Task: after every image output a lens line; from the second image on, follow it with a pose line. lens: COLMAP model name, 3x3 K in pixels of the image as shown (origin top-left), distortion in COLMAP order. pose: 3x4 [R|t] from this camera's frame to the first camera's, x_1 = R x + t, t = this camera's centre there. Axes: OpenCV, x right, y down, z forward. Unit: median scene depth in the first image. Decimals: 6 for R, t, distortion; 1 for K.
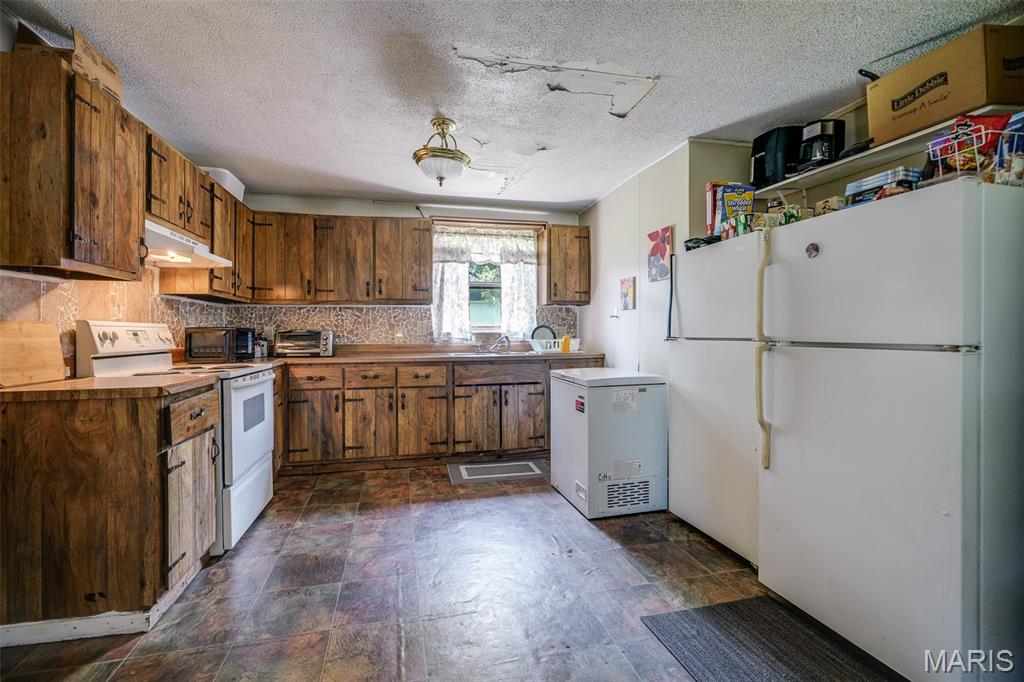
lens RADIAL K [[464.5, 0, 507.3], [0, 464.5, 330.2], [0, 0, 1]] dist [-0.011337, 0.003228]
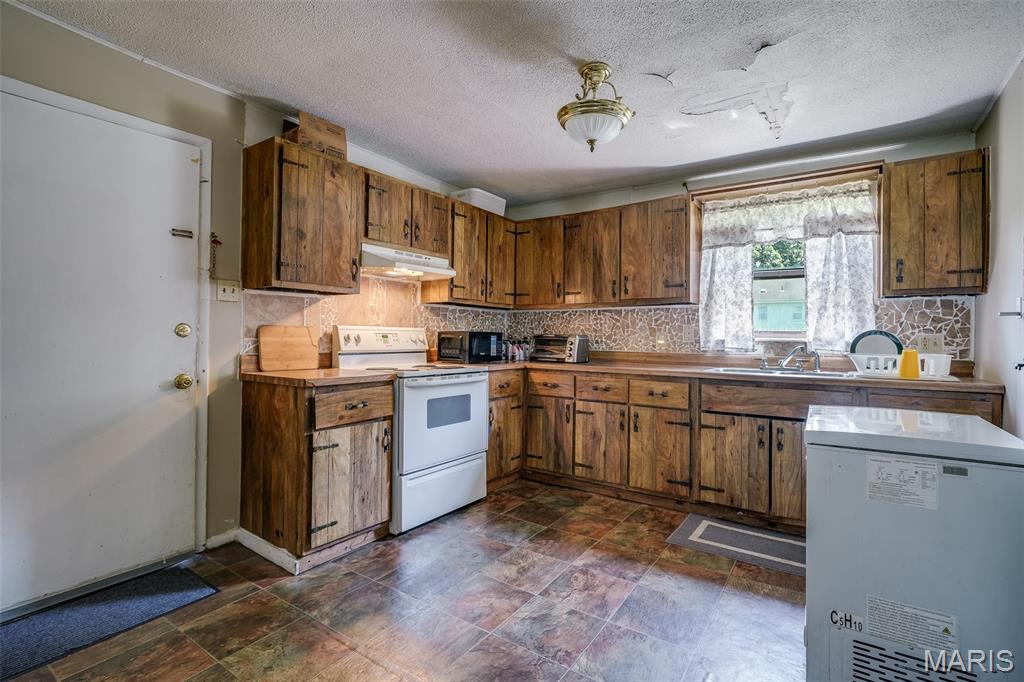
lens RADIAL K [[479.8, 0, 513.6], [0, 479.8, 330.0], [0, 0, 1]] dist [-0.013774, 0.002155]
pose [[0.667777, 0.002795, -0.744356, 0.305581], [-0.010707, 0.999926, -0.005851, -0.003698], [0.744284, 0.011877, 0.667757, 0.306643]]
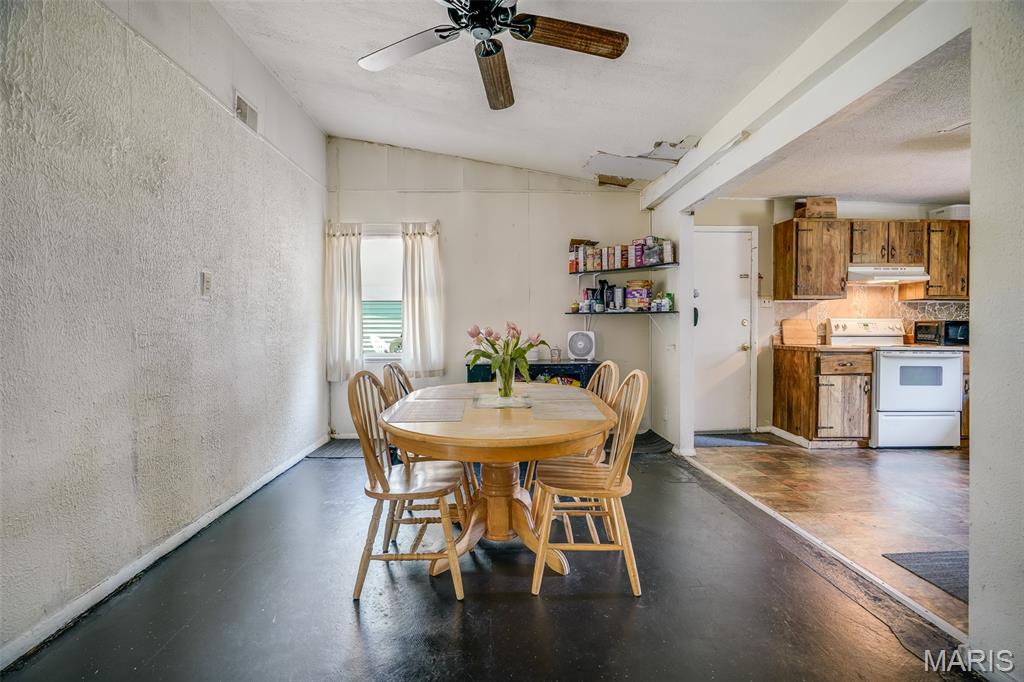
lens RADIAL K [[464.5, 0, 503.6], [0, 464.5, 335.1], [0, 0, 1]] dist [-0.011337, 0.003228]
pose [[-0.196979, 0.023221, -0.980133, 1.004706], [0.003644, 0.999730, 0.022953, 0.000784], [0.980401, 0.000949, -0.197010, -0.043363]]
